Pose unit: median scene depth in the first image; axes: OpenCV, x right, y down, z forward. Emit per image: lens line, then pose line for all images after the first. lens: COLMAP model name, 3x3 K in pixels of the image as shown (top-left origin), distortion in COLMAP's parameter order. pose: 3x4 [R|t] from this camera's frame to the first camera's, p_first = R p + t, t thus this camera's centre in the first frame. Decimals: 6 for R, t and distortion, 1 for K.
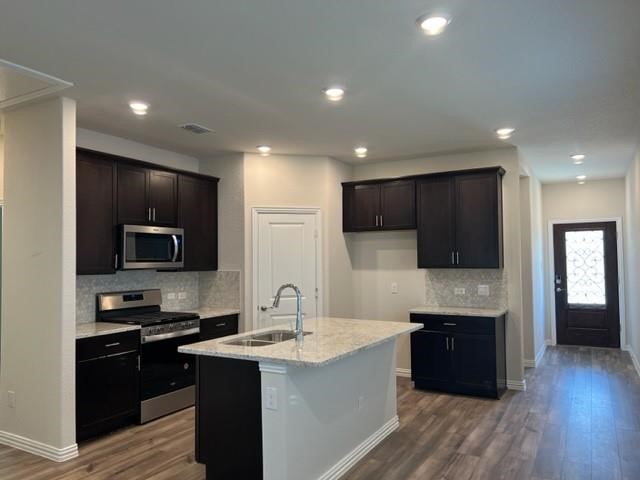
lens RADIAL K [[480.0, 0, 315.0], [0, 480.0, 242.7], [0, 0, 1]] dist [0.023755, -0.022713]
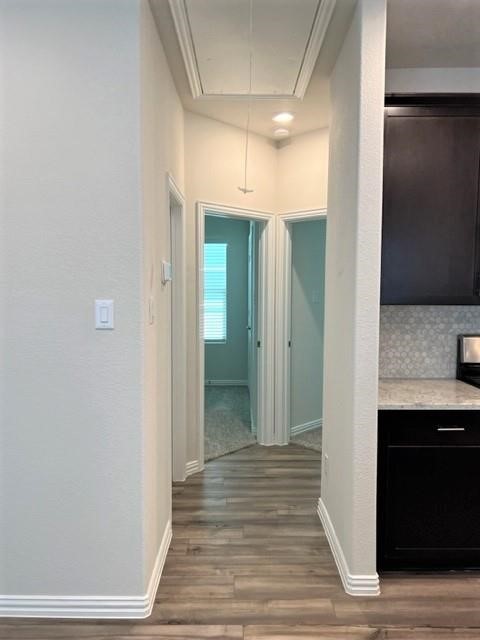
lens RADIAL K [[480.0, 0, 240.3], [0, 480.0, 320.0], [0, 0, 1]] dist [0.023755, -0.022713]
pose [[0.496583, 0.064267, -0.865607, -0.018448], [0.026894, 0.995637, 0.089350, 0.008160], [0.867573, -0.067650, 0.492688, 0.162610]]
